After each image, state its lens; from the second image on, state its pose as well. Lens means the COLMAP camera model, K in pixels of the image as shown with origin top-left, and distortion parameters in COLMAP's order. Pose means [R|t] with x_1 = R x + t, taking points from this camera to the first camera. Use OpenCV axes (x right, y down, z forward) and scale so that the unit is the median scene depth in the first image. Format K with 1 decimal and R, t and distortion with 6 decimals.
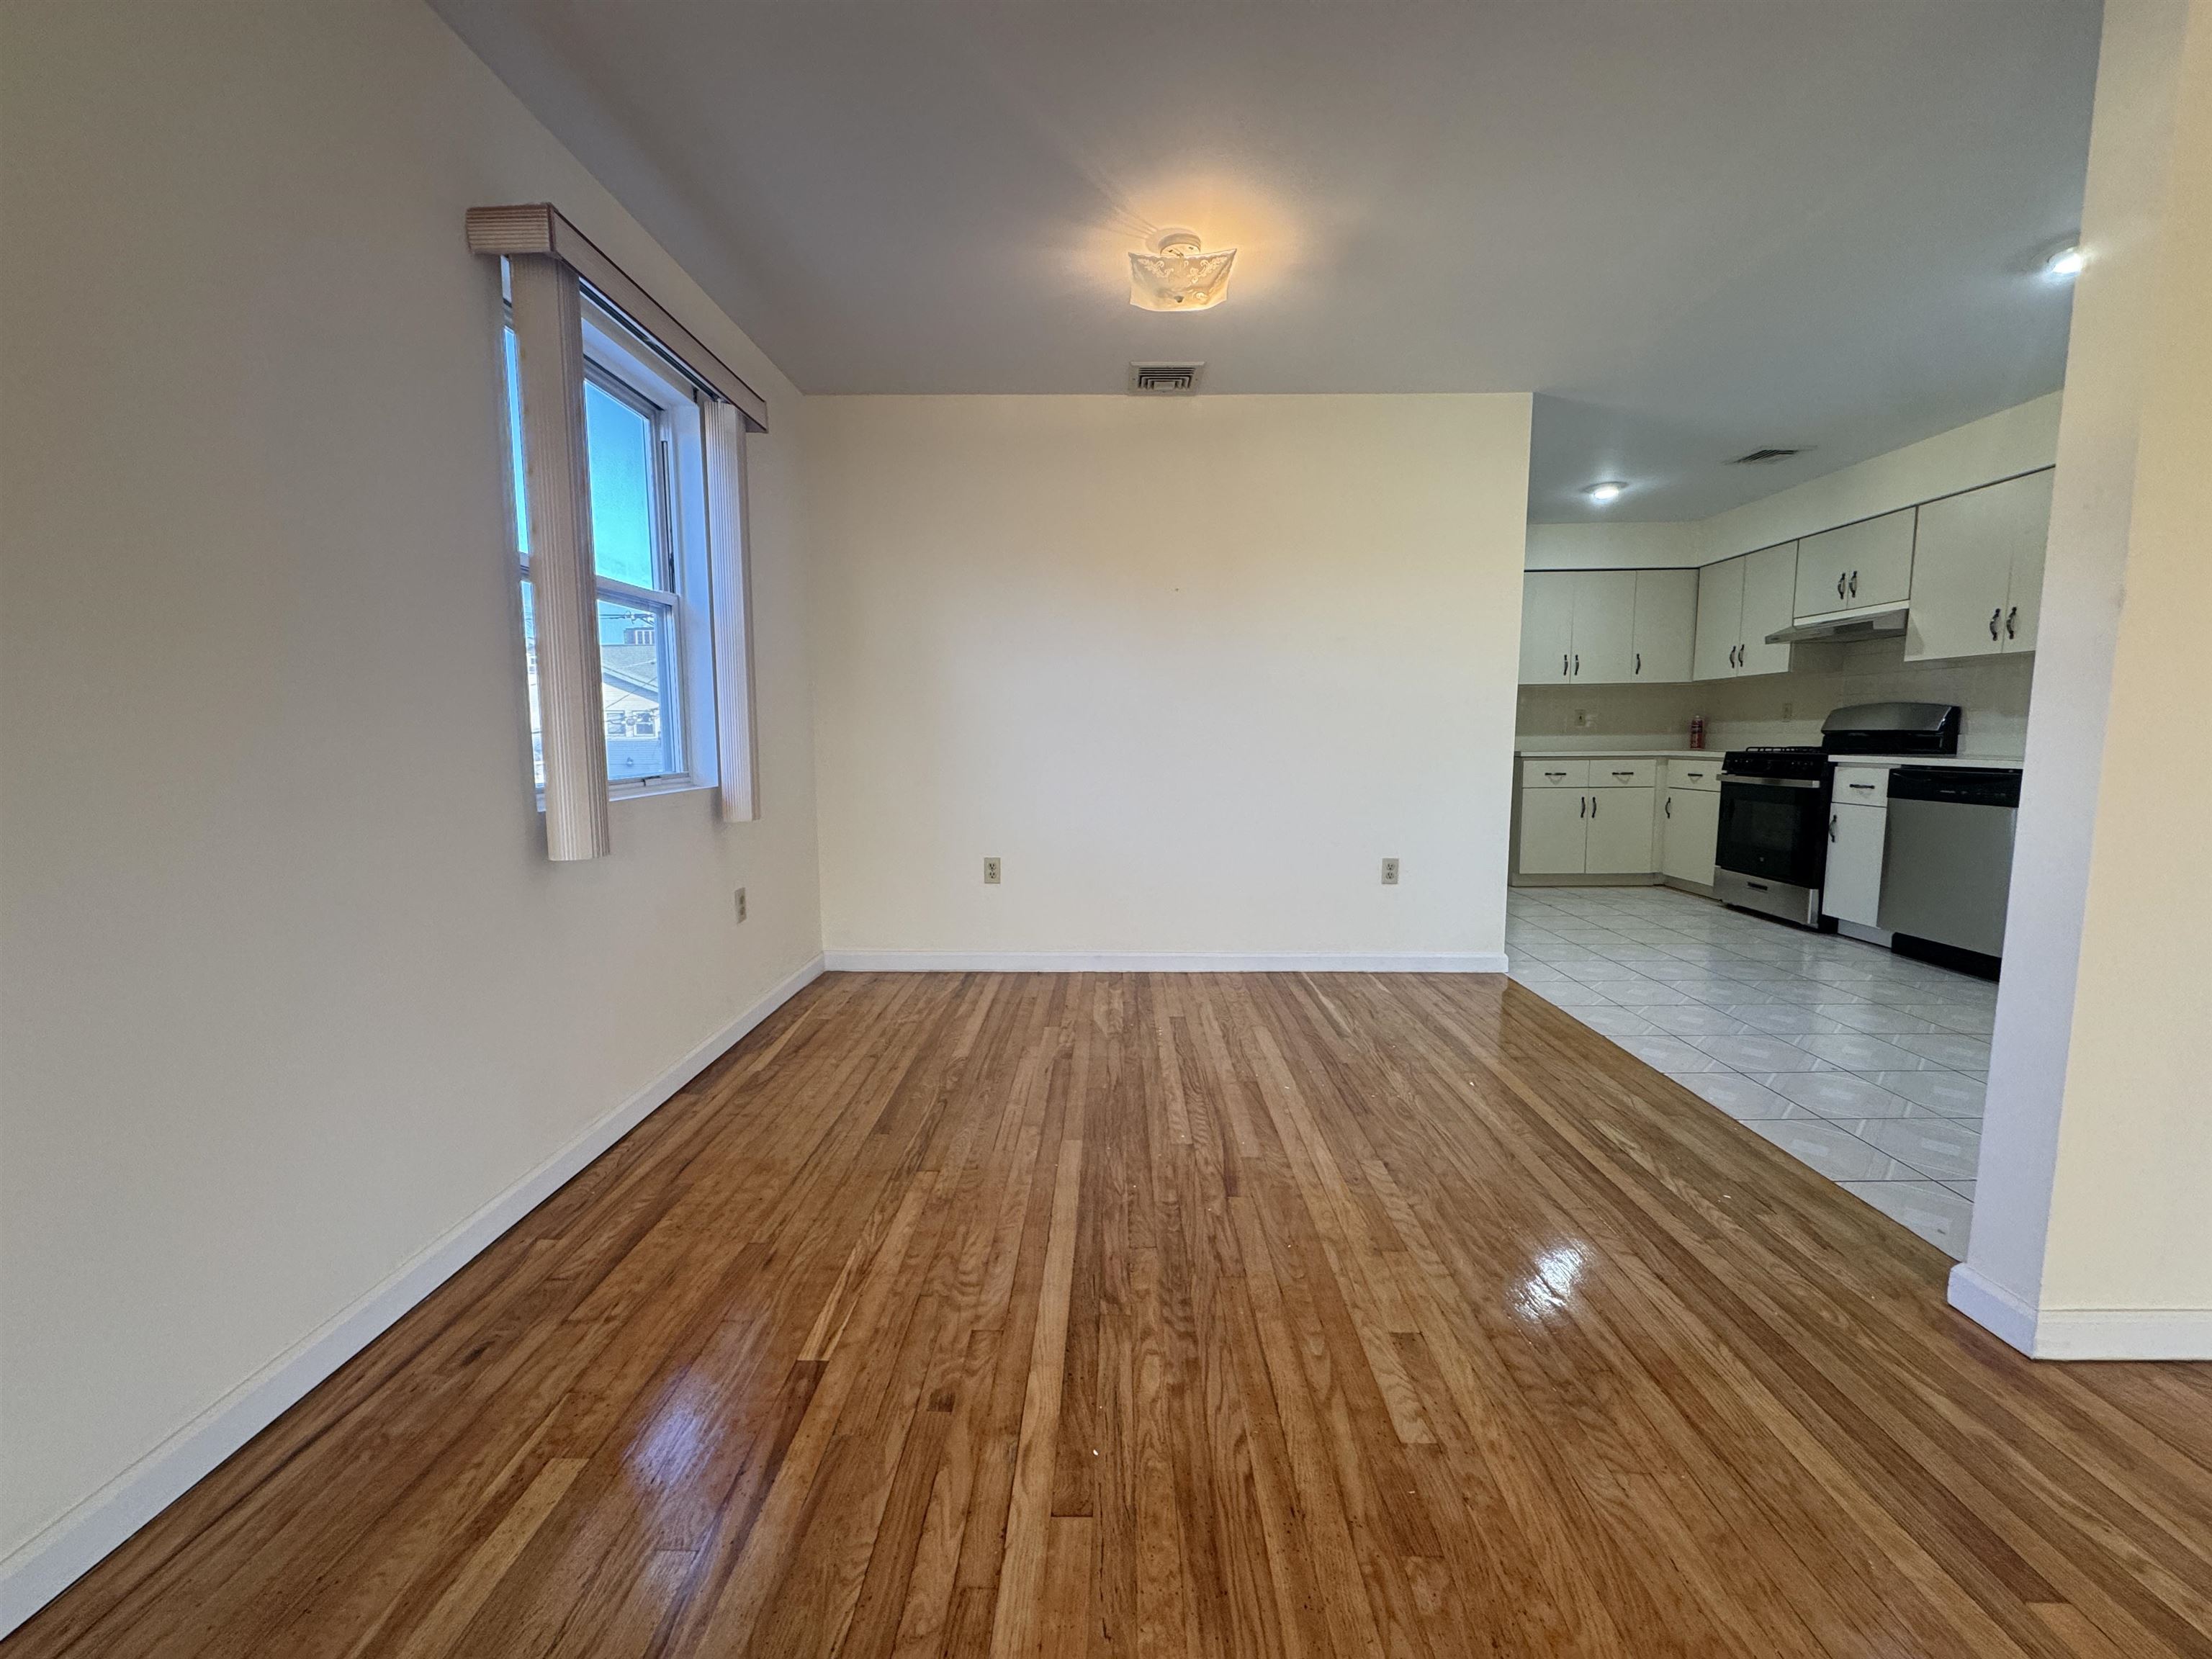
lens RADIAL K [[877.6, 0, 1098.9], [0, 877.6, 825.3], [0, 0, 1]] dist [-0.002590, -0.000062]
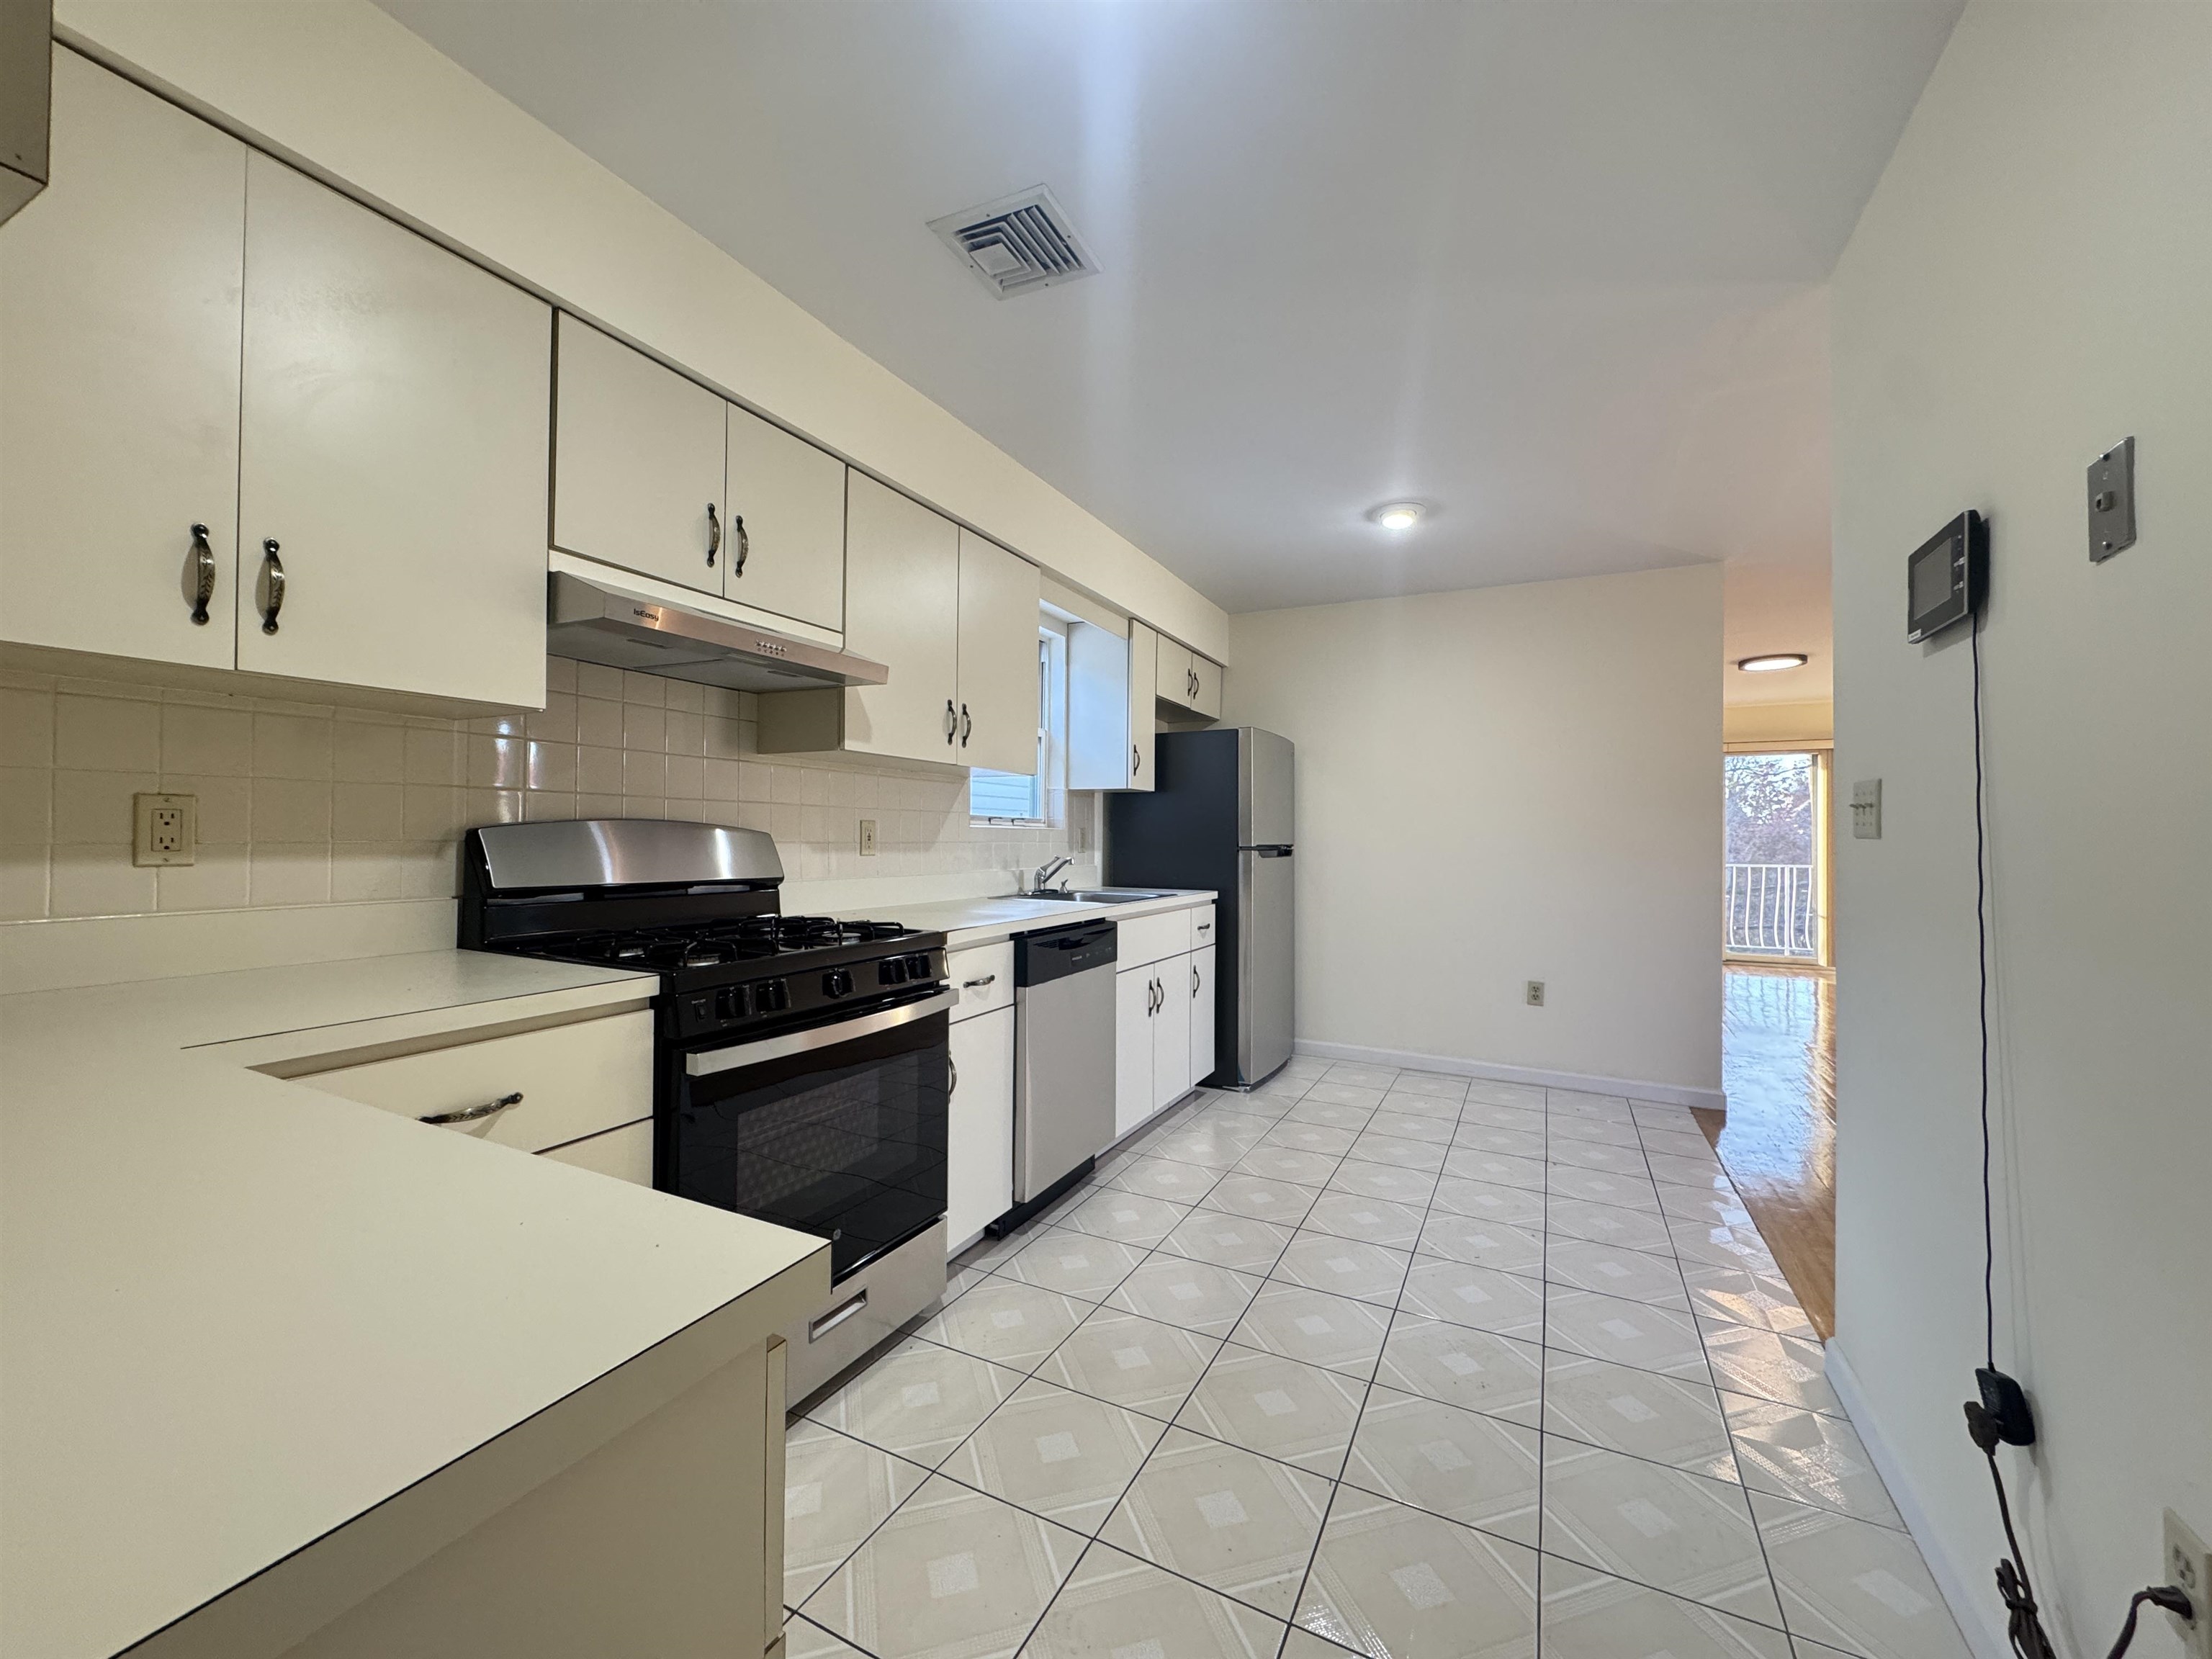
lens RADIAL K [[881.3, 0, 1106.0], [0, 881.3, 829.5], [0, 0, 1]] dist [-0.000521, 0.000007]
pose [[-0.901928, 0.005181, 0.431856, 0.487373], [0.045035, 0.995605, 0.082112, -0.155782], [-0.429533, 0.093508, -0.898197, 1.259660]]
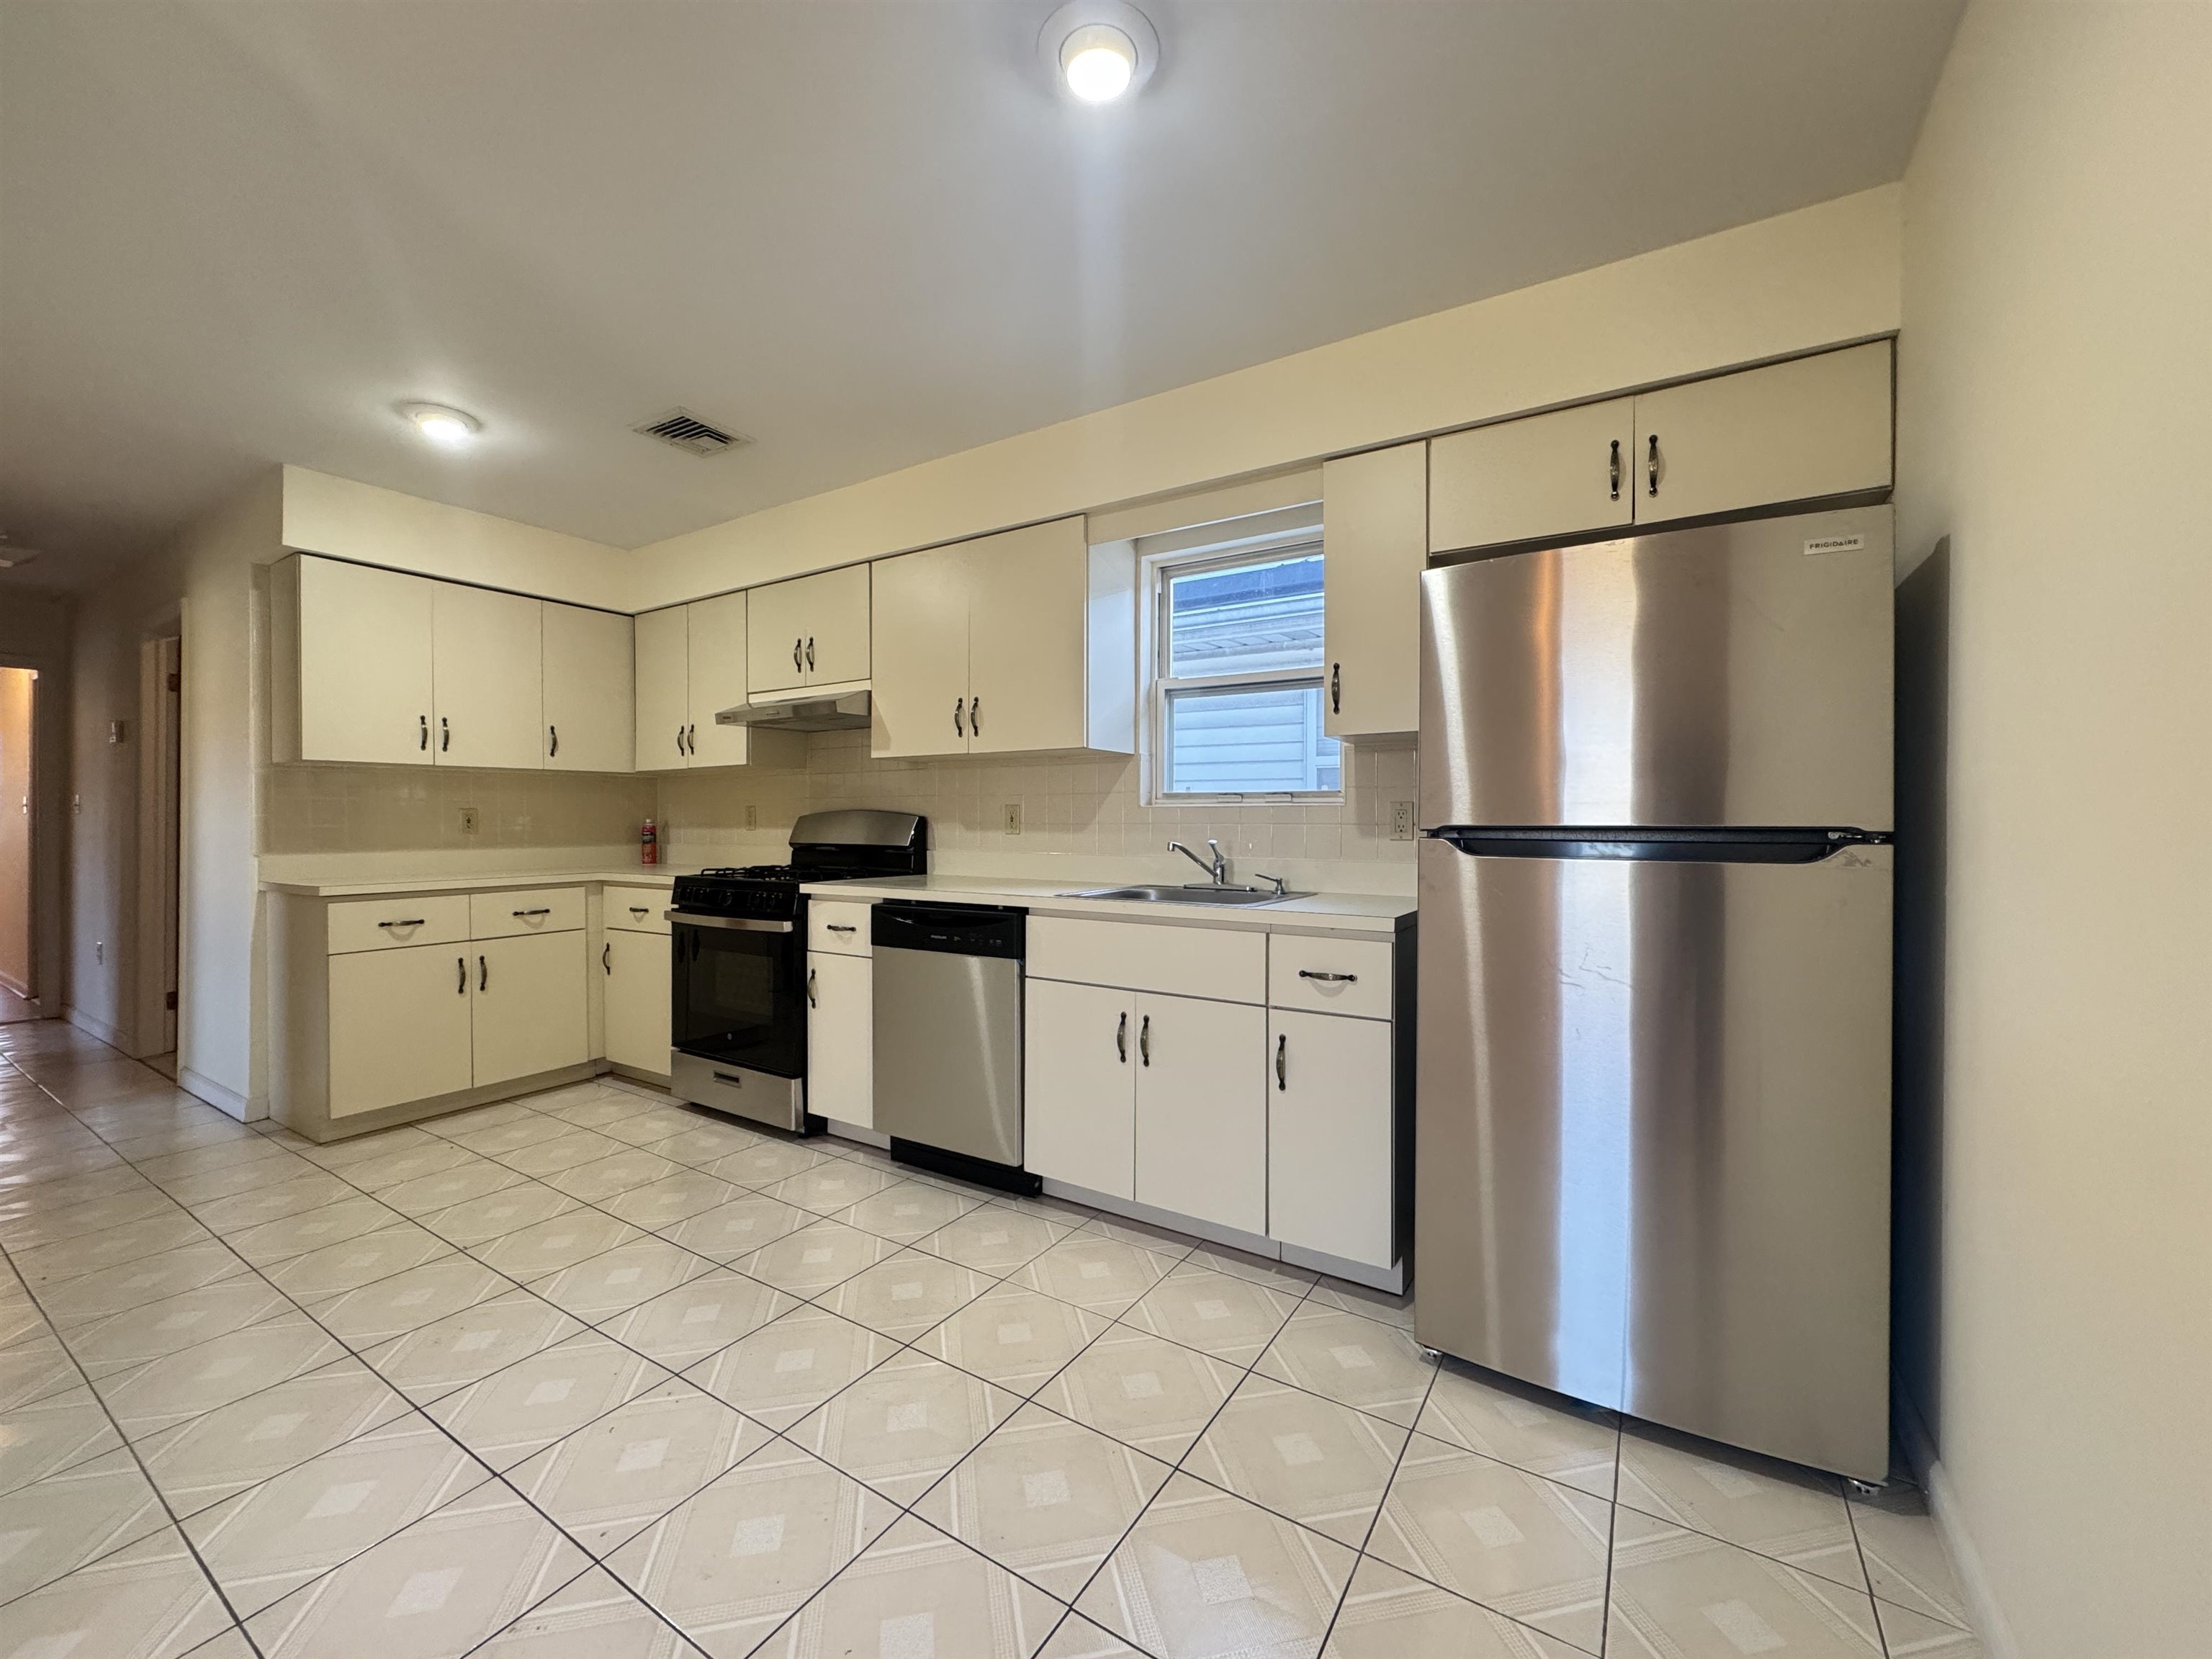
lens RADIAL K [[877.6, 0, 1098.9], [0, 877.6, 825.3], [0, 0, 1]] dist [-0.002590, -0.000062]
pose [[0.518657, 0.000938, 0.854982, 0.323572], [0.087231, 0.994723, -0.054008, -0.061250], [-0.850521, 0.102593, 0.515838, 0.389331]]
